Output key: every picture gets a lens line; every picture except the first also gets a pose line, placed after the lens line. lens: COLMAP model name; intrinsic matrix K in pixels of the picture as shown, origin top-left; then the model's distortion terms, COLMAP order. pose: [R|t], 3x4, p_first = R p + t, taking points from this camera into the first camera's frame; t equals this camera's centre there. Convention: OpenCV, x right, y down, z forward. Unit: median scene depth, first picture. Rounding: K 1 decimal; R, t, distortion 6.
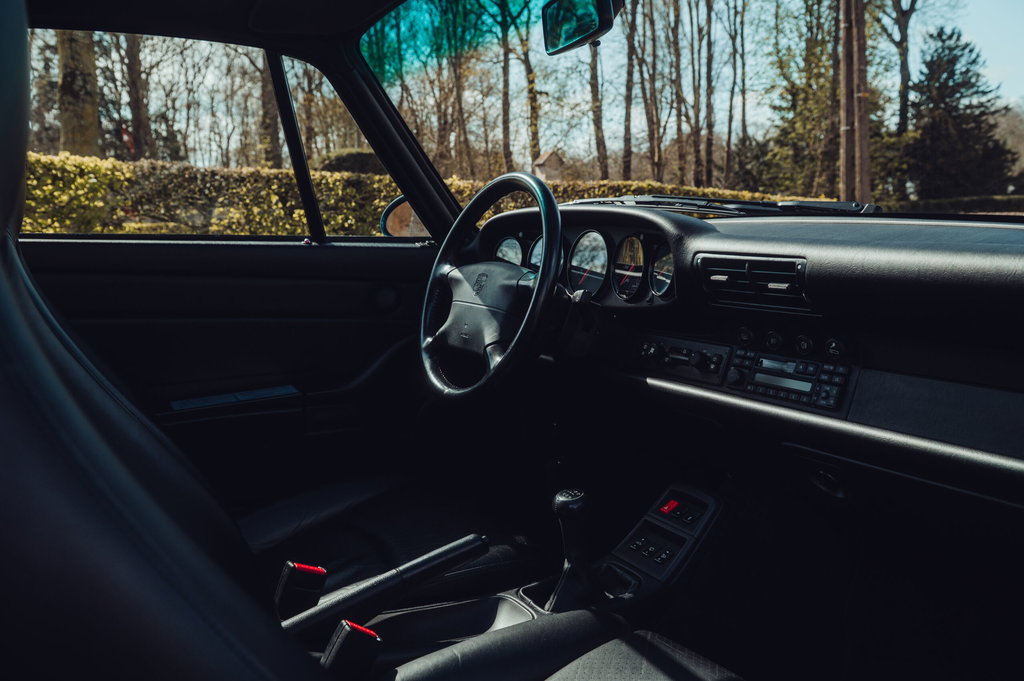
lens RADIAL K [[880.7, 0, 511.5], [0, 880.7, 345.6], [0, 0, 1]] dist [0.058707, 0.008948]
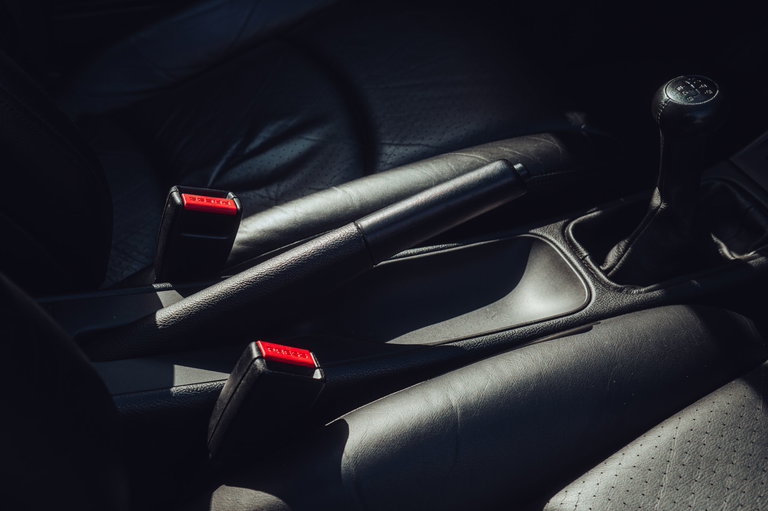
lens RADIAL K [[877.8, 0, 384.3], [0, 877.8, 256.5], [0, 0, 1]] dist [-0.003073, 0.000000]
pose [[0.986502, 0.102288, -0.127867, -0.036553], [-0.016570, 0.839234, 0.543517, -0.028085], [0.162906, -0.534063, 0.829602, 0.484509]]
